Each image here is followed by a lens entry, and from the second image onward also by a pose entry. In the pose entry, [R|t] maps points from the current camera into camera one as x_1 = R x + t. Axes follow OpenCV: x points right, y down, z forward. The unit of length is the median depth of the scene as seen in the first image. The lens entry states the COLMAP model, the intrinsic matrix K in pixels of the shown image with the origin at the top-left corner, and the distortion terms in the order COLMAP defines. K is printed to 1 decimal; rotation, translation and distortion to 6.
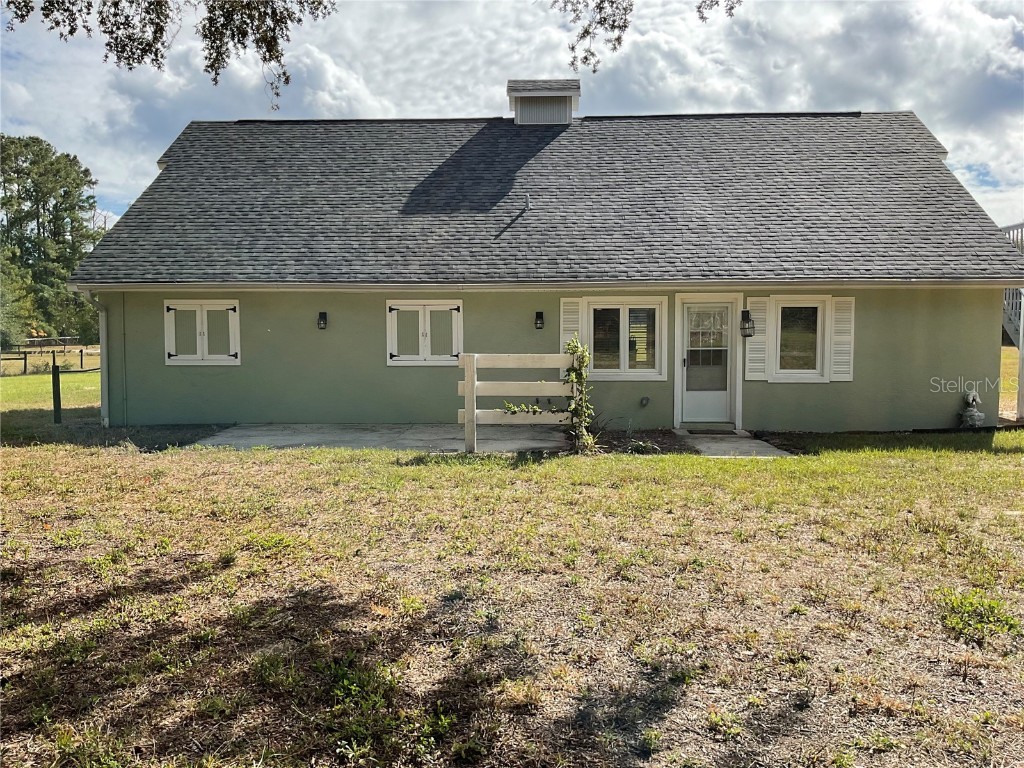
lens RADIAL K [[851.7, 0, 505.4], [0, 851.7, 381.5], [0, 0, 1]] dist [0.069457, -0.130470]
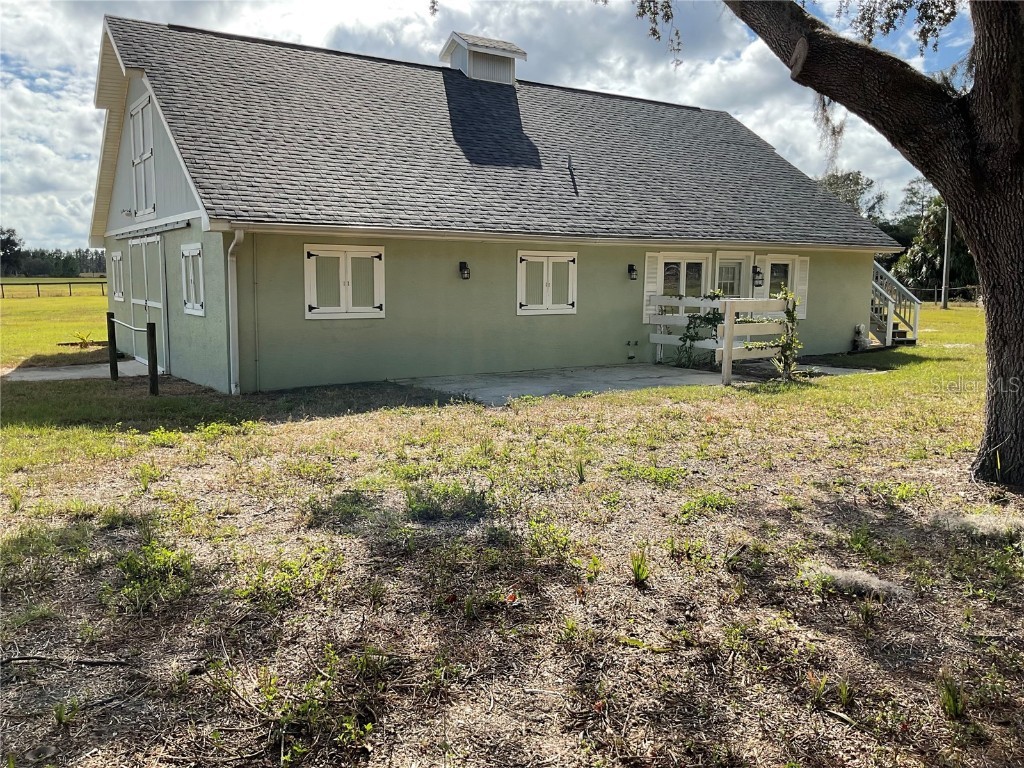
lens RADIAL K [[851.7, 0, 505.4], [0, 851.7, 381.5], [0, 0, 1]] dist [0.069457, -0.130470]
pose [[0.808496, -0.065182, 0.584881, -0.755909], [0.032633, 0.997284, 0.066033, -0.006935], [-0.587597, -0.034301, 0.808427, 0.174853]]
